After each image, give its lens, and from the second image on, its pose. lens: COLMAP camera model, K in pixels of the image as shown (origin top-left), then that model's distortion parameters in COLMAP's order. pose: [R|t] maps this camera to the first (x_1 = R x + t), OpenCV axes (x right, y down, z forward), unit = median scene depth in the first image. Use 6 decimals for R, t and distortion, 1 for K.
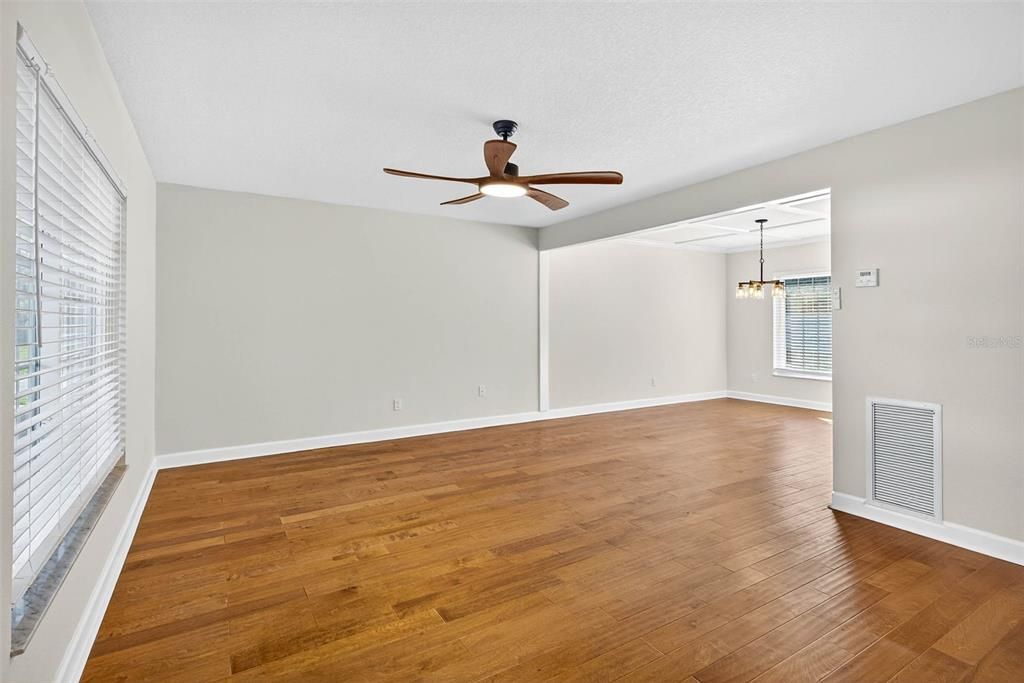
lens RADIAL K [[492.8, 0, 507.5], [0, 492.8, 321.7], [0, 0, 1]] dist [0.076403, 0.000087]
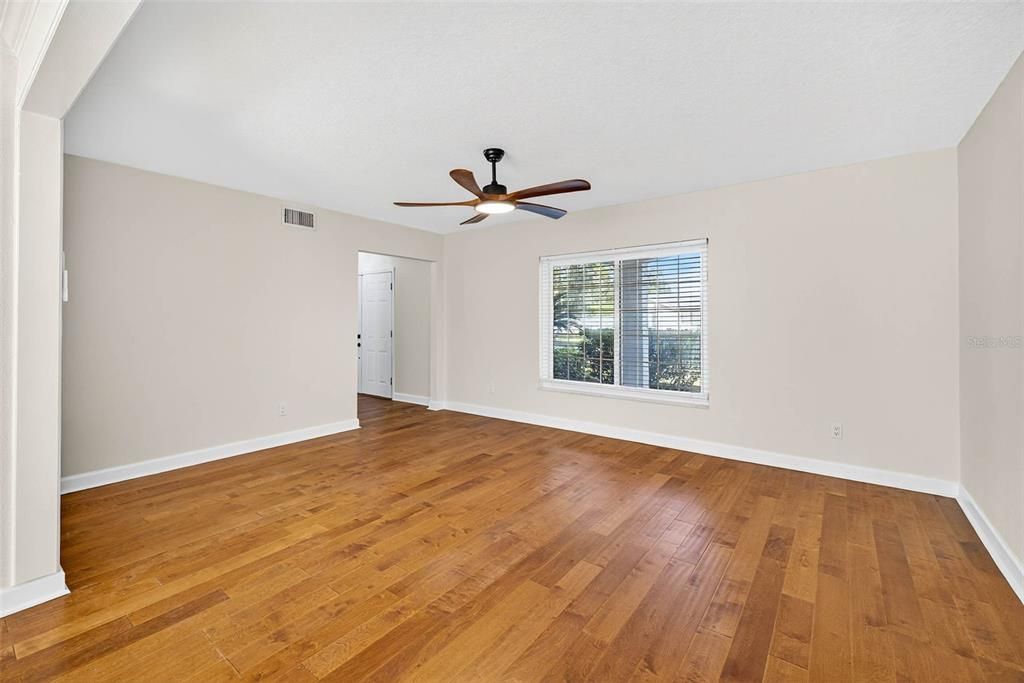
lens RADIAL K [[438.1, 0, 510.5], [0, 438.1, 314.0], [0, 0, 1]] dist [0.001725, -0.000252]
pose [[-0.923650, -0.004923, -0.383205, 0.281224], [0.002320, 0.999827, -0.018435, 0.005503], [0.383230, -0.017916, -0.923479, 1.554506]]
